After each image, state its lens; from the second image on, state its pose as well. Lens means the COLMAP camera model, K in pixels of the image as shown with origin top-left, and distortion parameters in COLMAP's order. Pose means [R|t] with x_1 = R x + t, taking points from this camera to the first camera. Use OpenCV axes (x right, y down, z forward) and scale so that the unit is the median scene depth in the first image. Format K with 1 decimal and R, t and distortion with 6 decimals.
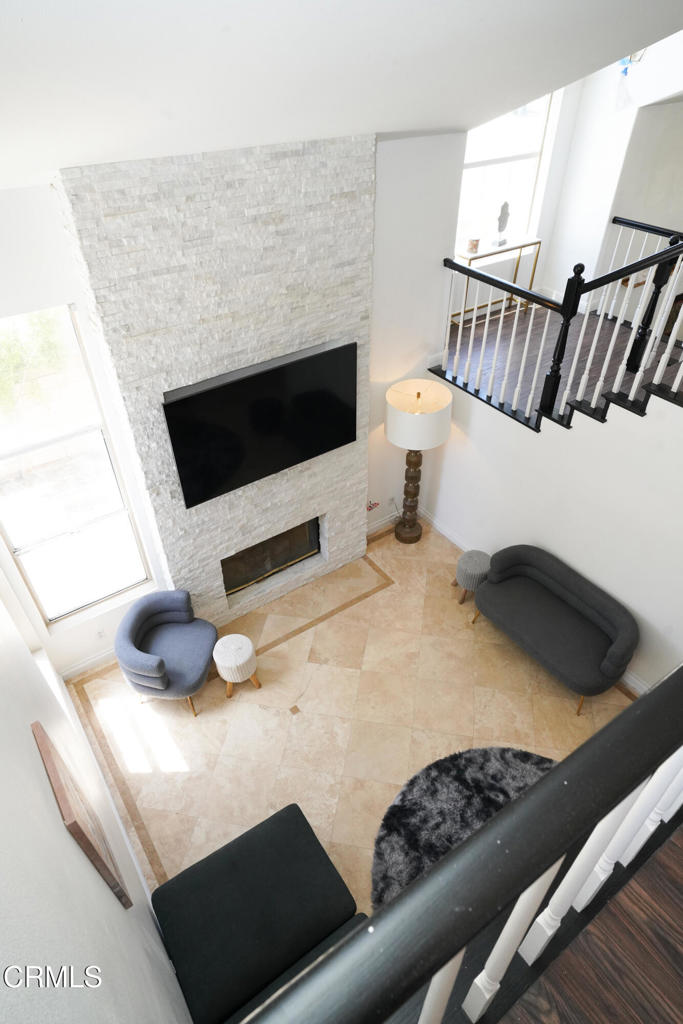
lens RADIAL K [[611.8, 0, 343.4], [0, 611.8, 515.6], [0, 0, 1]] dist [-0.023338, 0.008673]
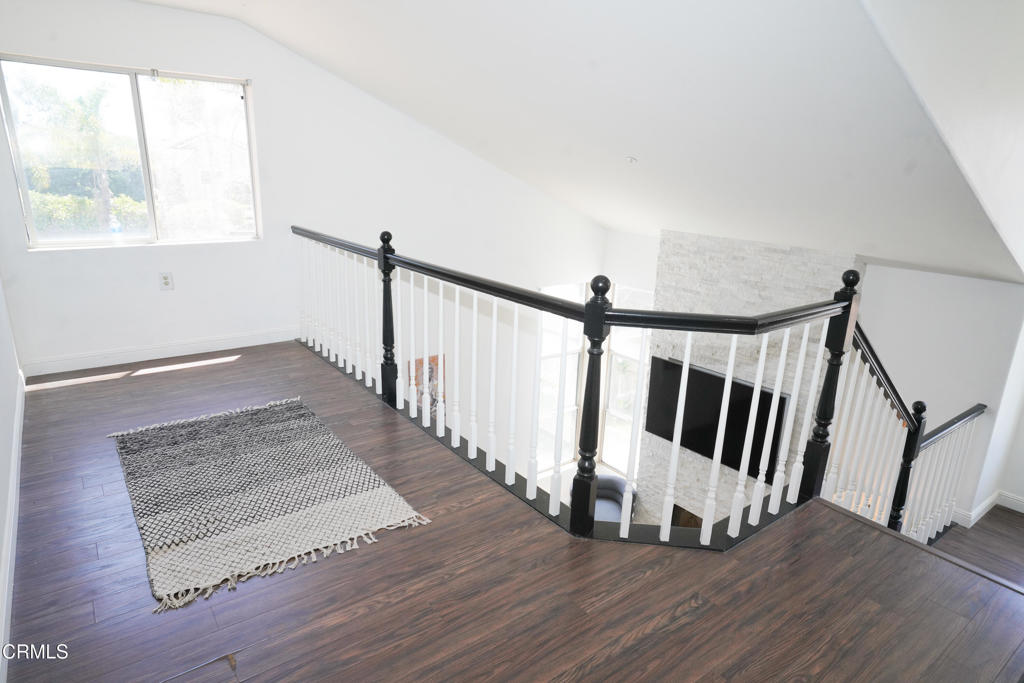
lens RADIAL K [[611.8, 0, 504.5], [0, 611.8, 334.2], [0, 0, 1]] dist [-0.023338, 0.008673]
pose [[0.018012, 0.257922, -0.965998, 1.409320], [-0.668616, 0.721453, 0.180161, -0.273649], [0.743390, 0.642636, 0.185445, 0.363150]]
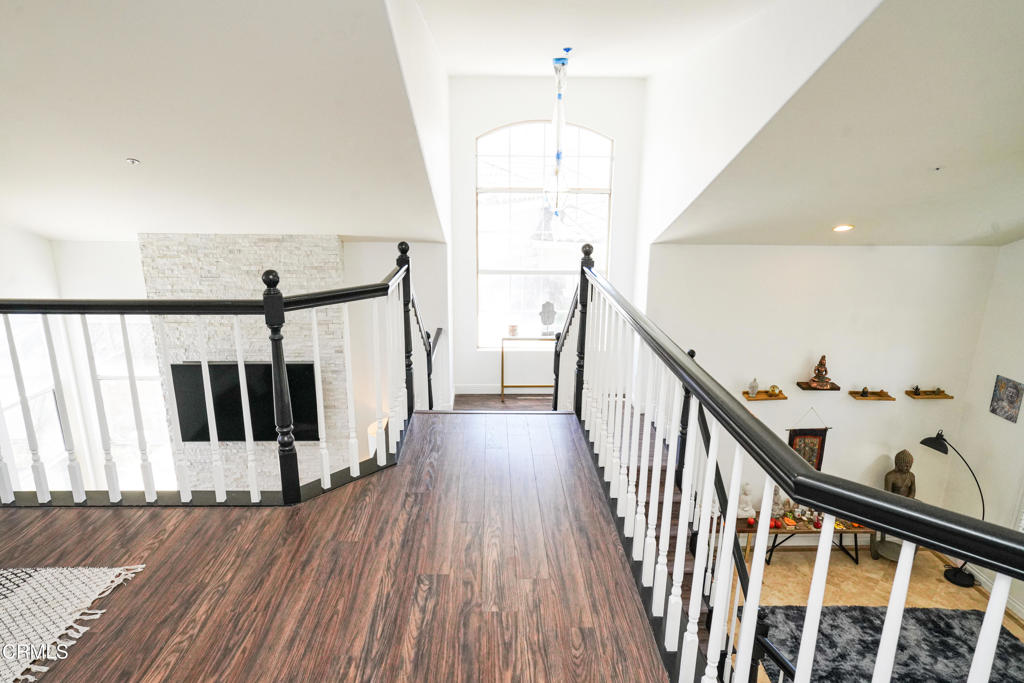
lens RADIAL K [[611.8, 0, 501.7], [0, 611.8, 344.5], [0, 0, 1]] dist [-0.023338, 0.008673]
pose [[0.826215, 0.155062, -0.541594, 1.405438], [-0.369268, 0.875106, -0.312778, -0.054869], [0.425453, 0.458415, 0.780286, 0.094910]]
